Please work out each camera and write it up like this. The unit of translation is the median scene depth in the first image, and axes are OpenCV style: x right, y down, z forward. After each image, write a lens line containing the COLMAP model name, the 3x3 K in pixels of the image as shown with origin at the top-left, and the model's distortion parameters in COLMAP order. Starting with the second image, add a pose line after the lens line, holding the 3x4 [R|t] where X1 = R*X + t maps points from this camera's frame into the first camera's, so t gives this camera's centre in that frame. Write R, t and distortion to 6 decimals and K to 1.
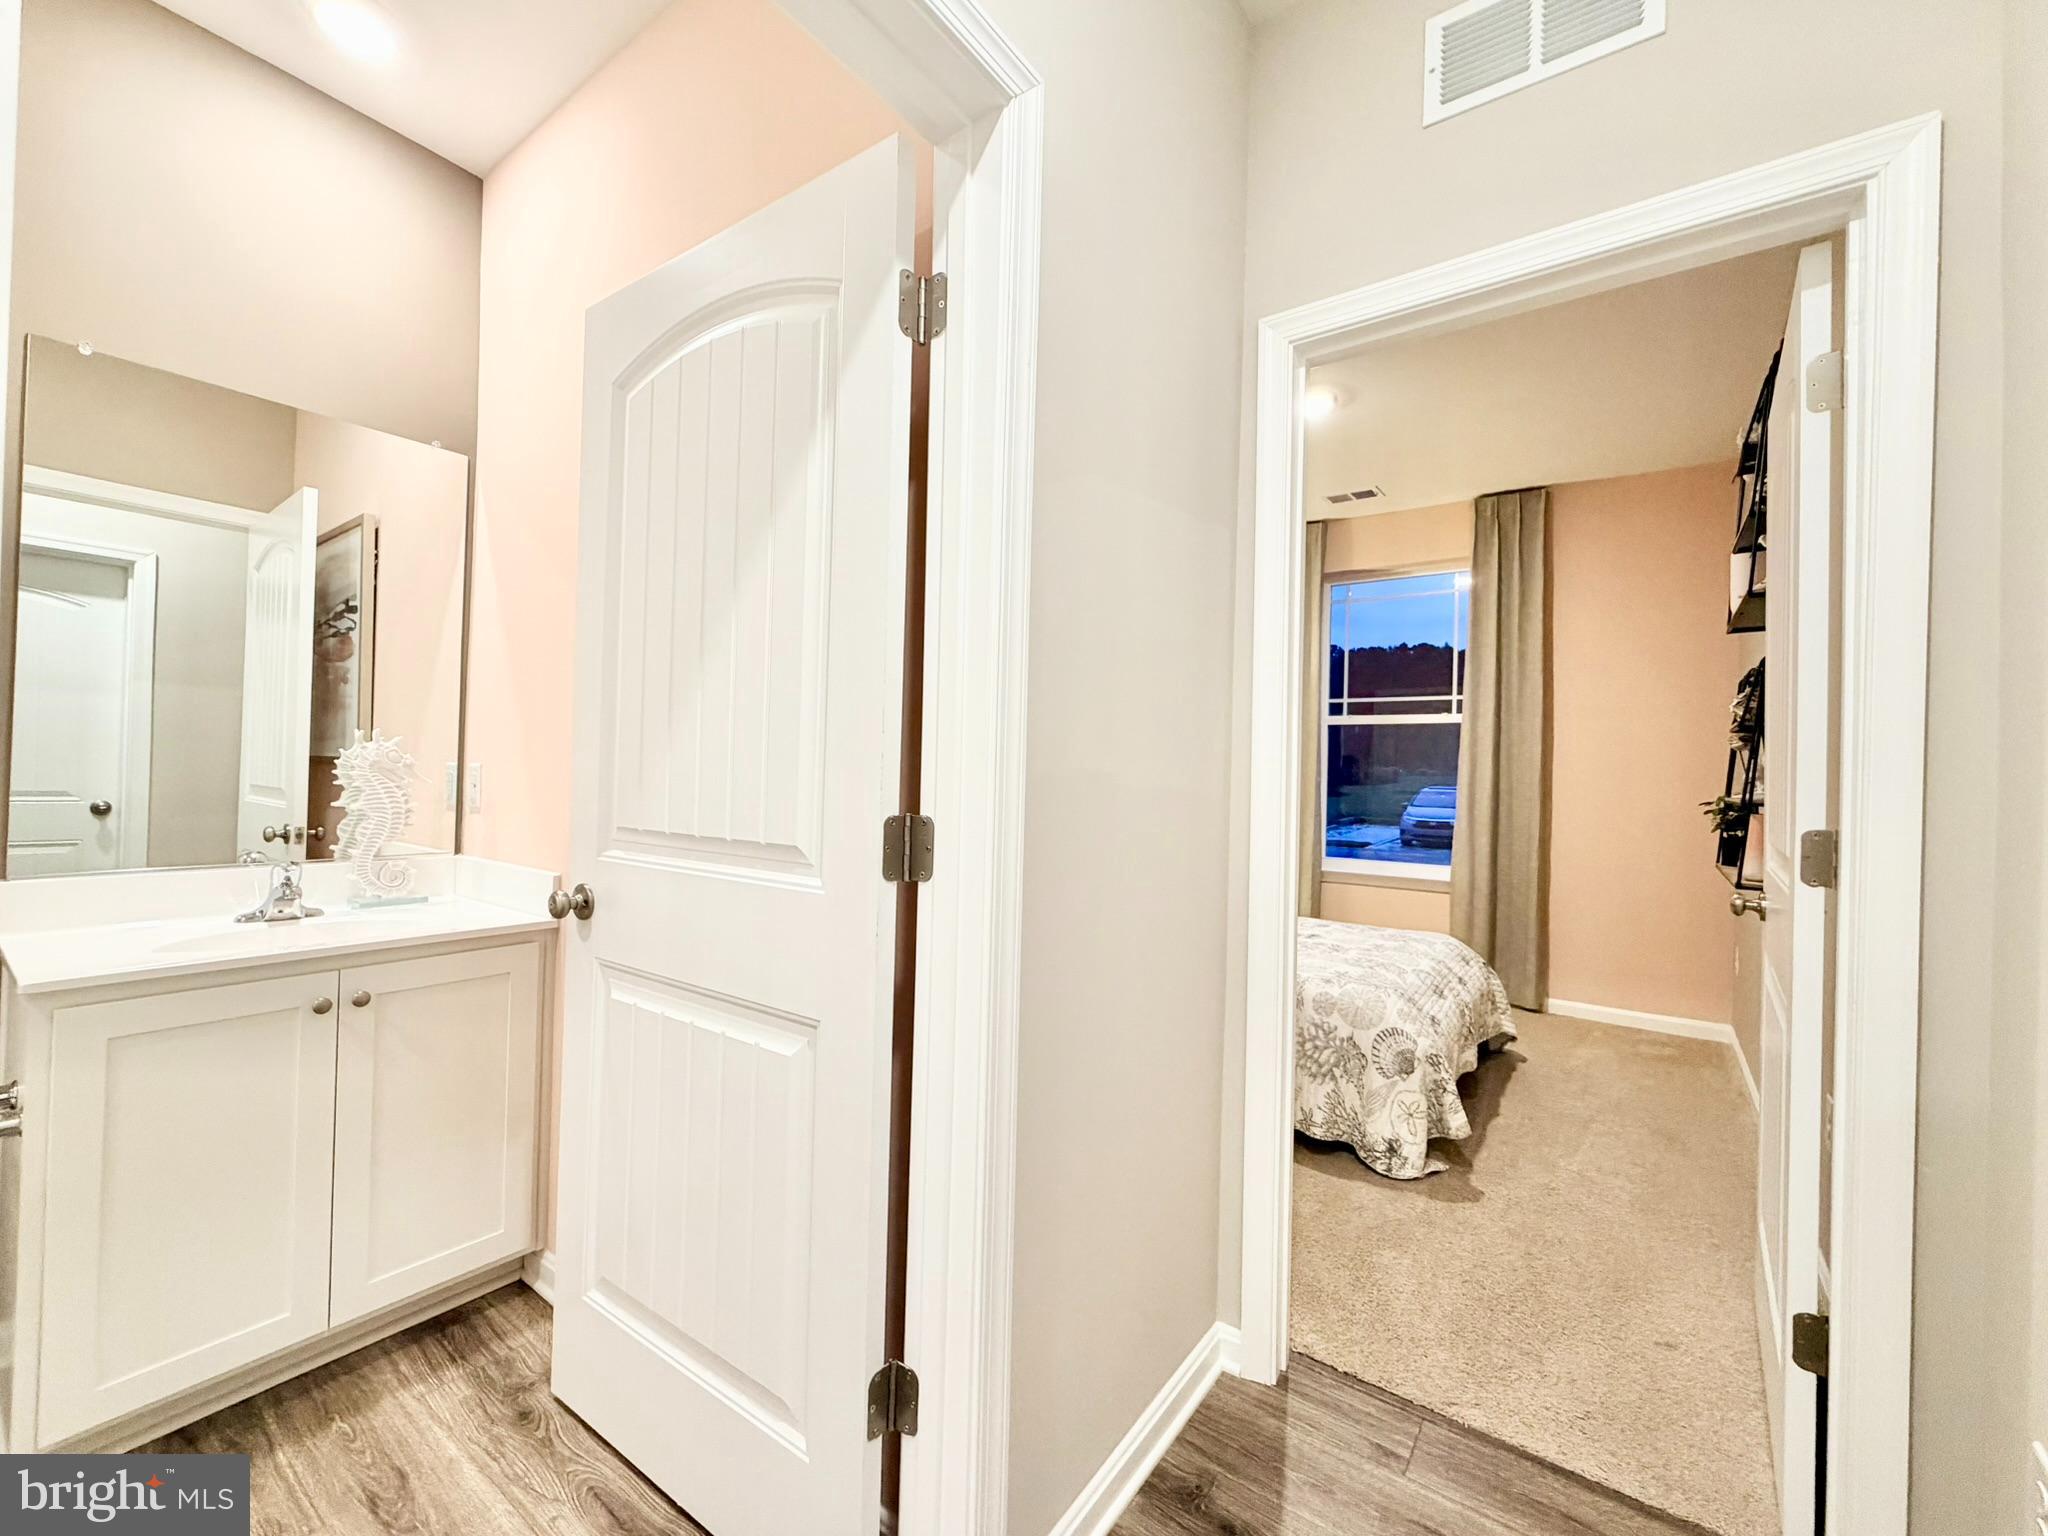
lens RADIAL K [[847.3, 0, 1018.9], [0, 847.3, 718.0], [0, 0, 1]] dist [-0.000224, 0.000052]
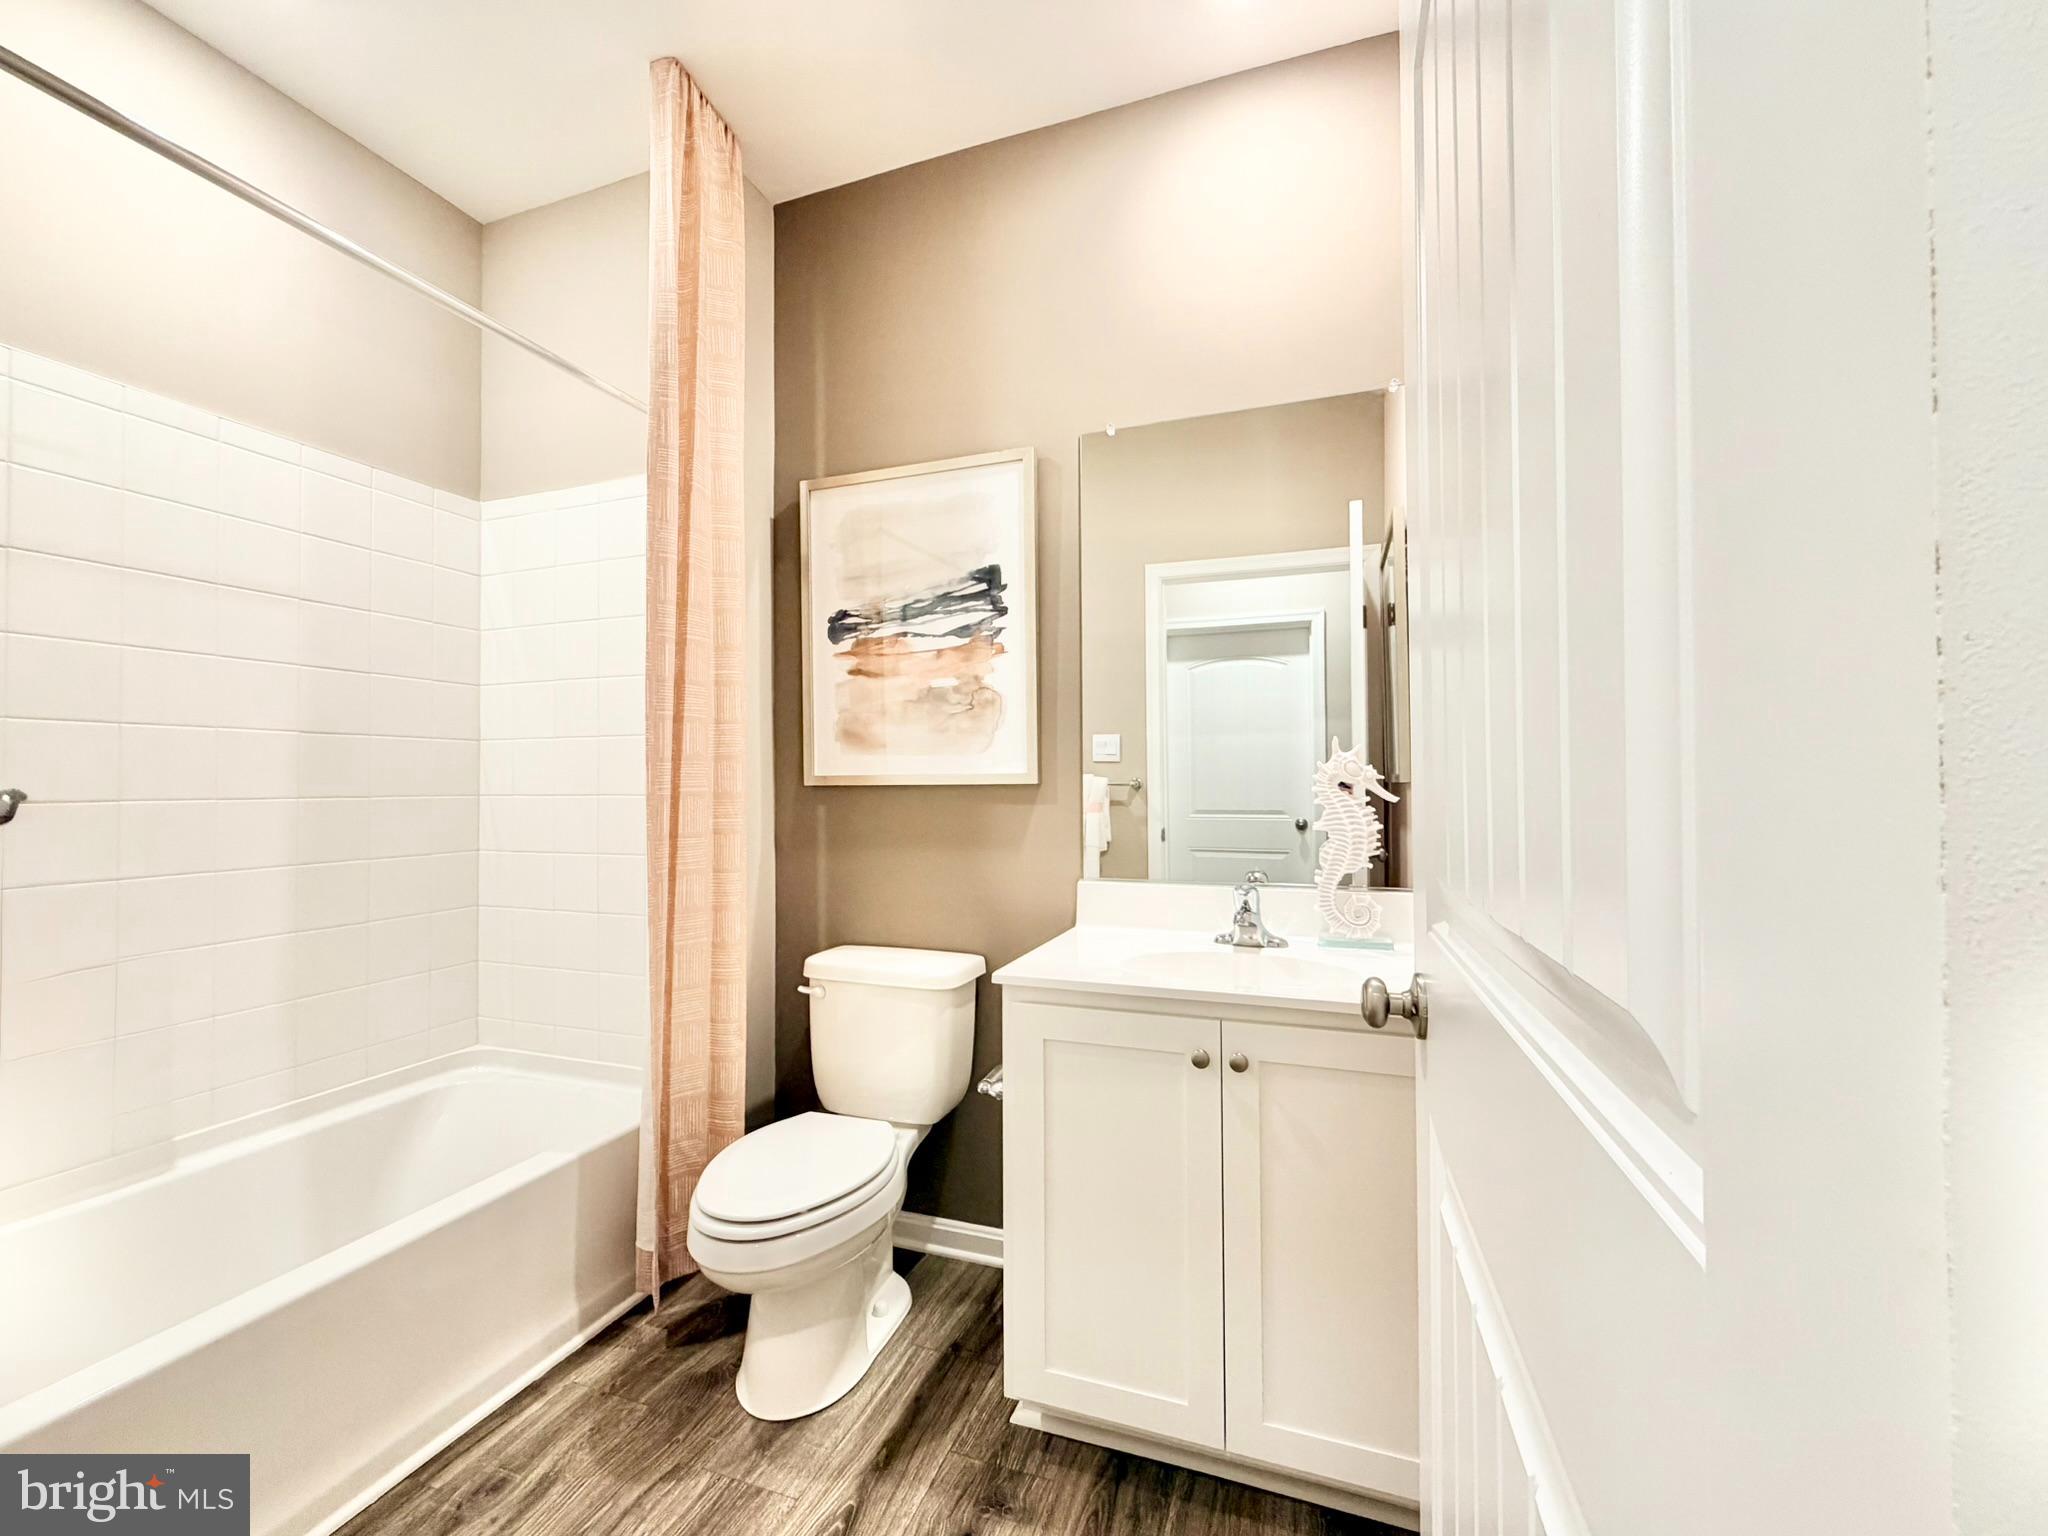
lens RADIAL K [[835.7, 0, 1024.5], [0, 835.7, 781.1], [0, 0, 1]] dist [0.000744, 0.000102]
pose [[0.275833, -0.033382, -0.960626, -0.045635], [0.079711, 0.996749, -0.011749, 0.047563], [0.957895, -0.073332, 0.277597, 0.519864]]
